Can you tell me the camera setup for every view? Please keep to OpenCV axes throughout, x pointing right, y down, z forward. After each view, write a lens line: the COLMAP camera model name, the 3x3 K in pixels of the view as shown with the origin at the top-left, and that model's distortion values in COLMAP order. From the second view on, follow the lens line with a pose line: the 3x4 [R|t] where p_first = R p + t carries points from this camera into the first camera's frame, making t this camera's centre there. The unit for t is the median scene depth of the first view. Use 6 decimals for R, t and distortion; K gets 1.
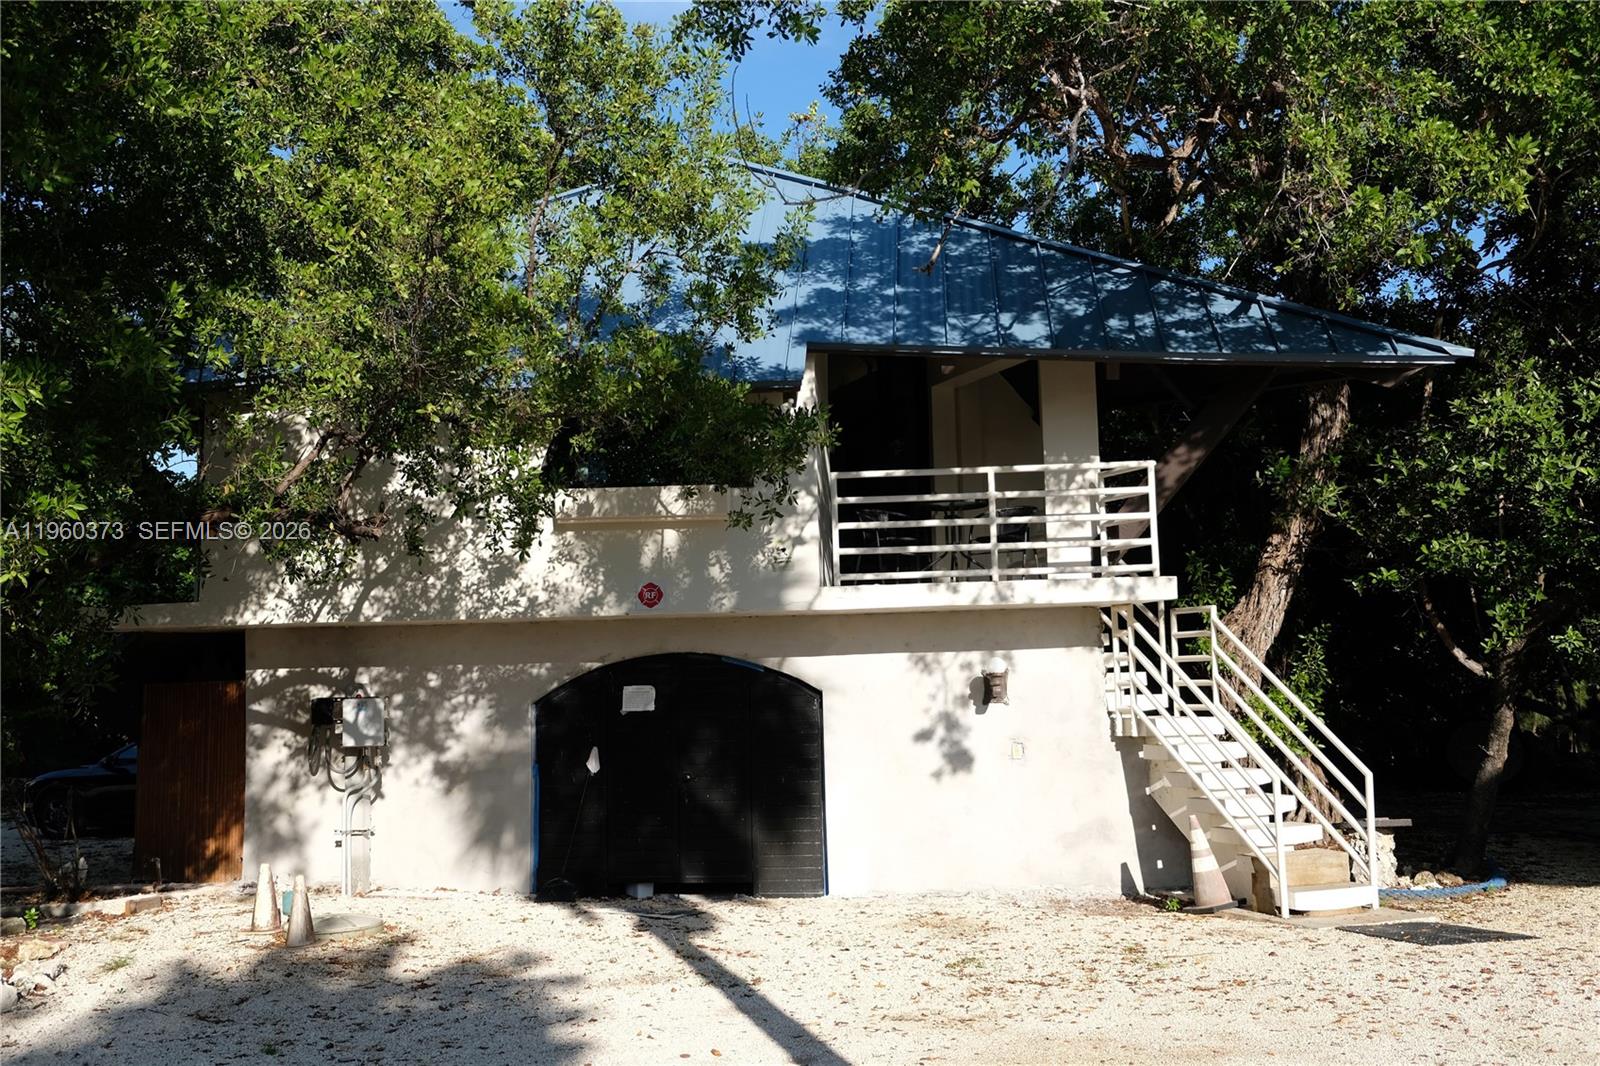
lens RADIAL K [[1421.6, 0, 799.6], [0, 1421.6, 533.4], [0, 0, 1]] dist [0.035544, 0.020308]
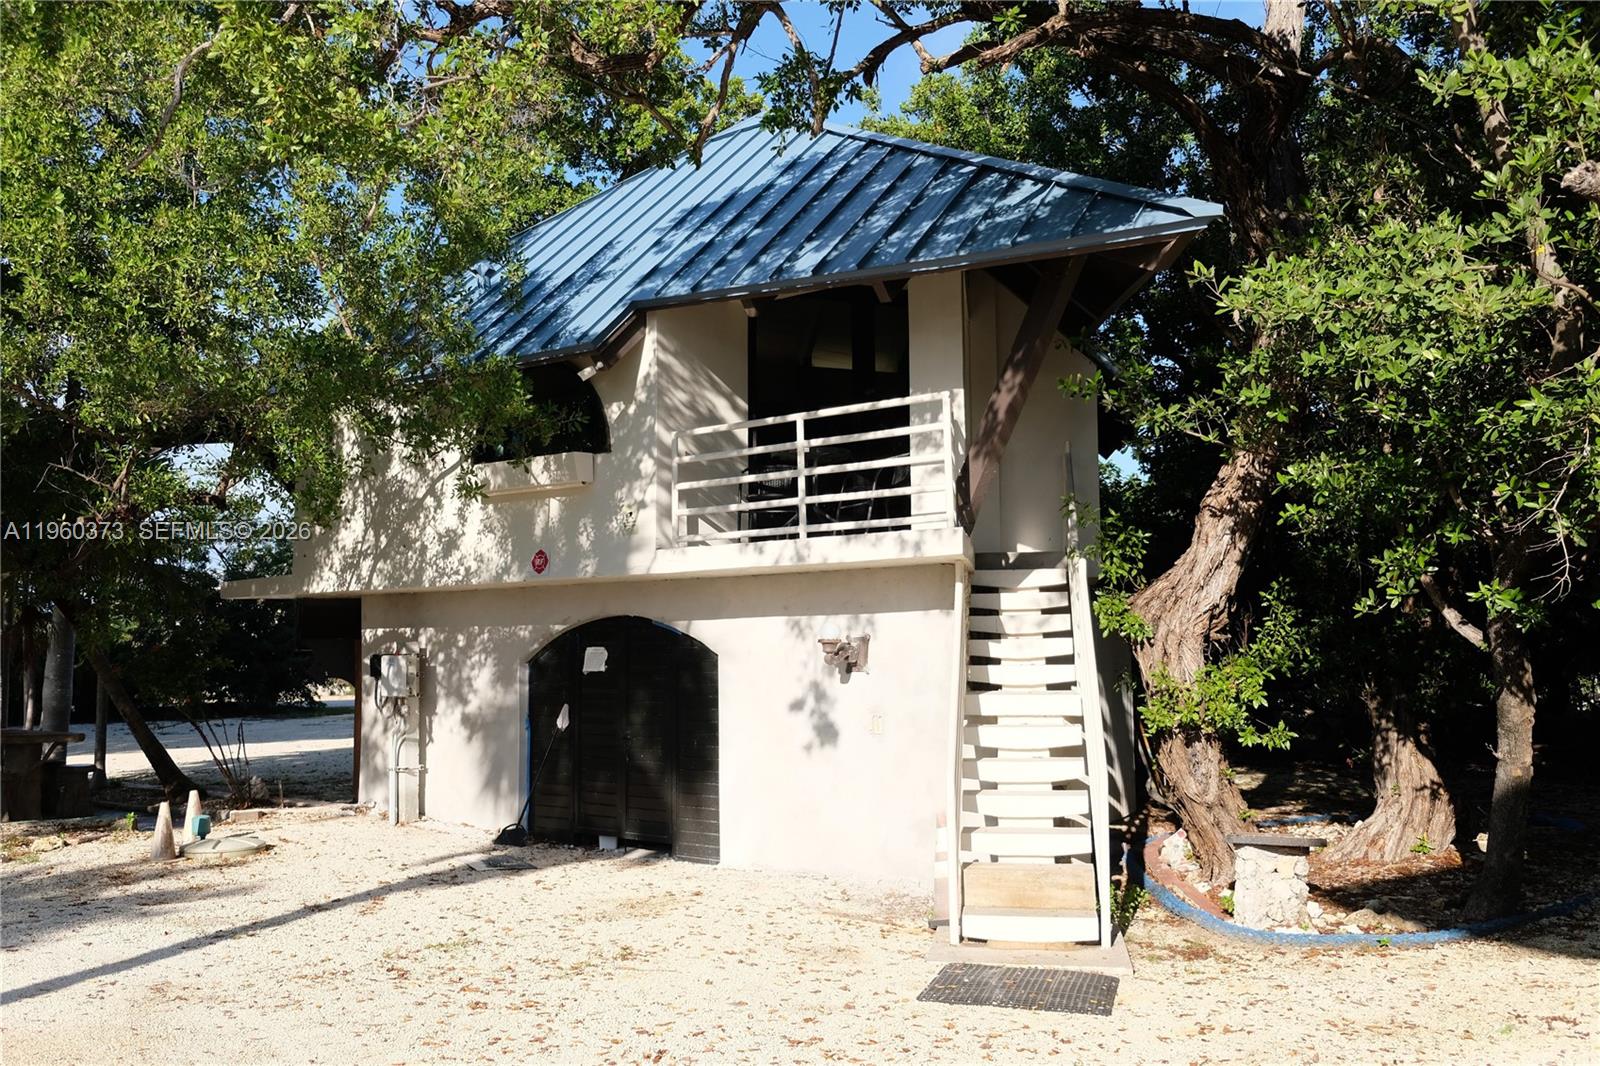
lens RADIAL K [[1368.5, 0, 795.2], [0, 1368.5, 527.7], [0, 0, 1]] dist [0.029598, -0.028334]
pose [[0.832919, -0.036152, -0.552213, 0.594924], [0.052593, 0.998519, 0.013956, 0.013257], [0.550891, -0.040666, 0.833586, 0.257607]]
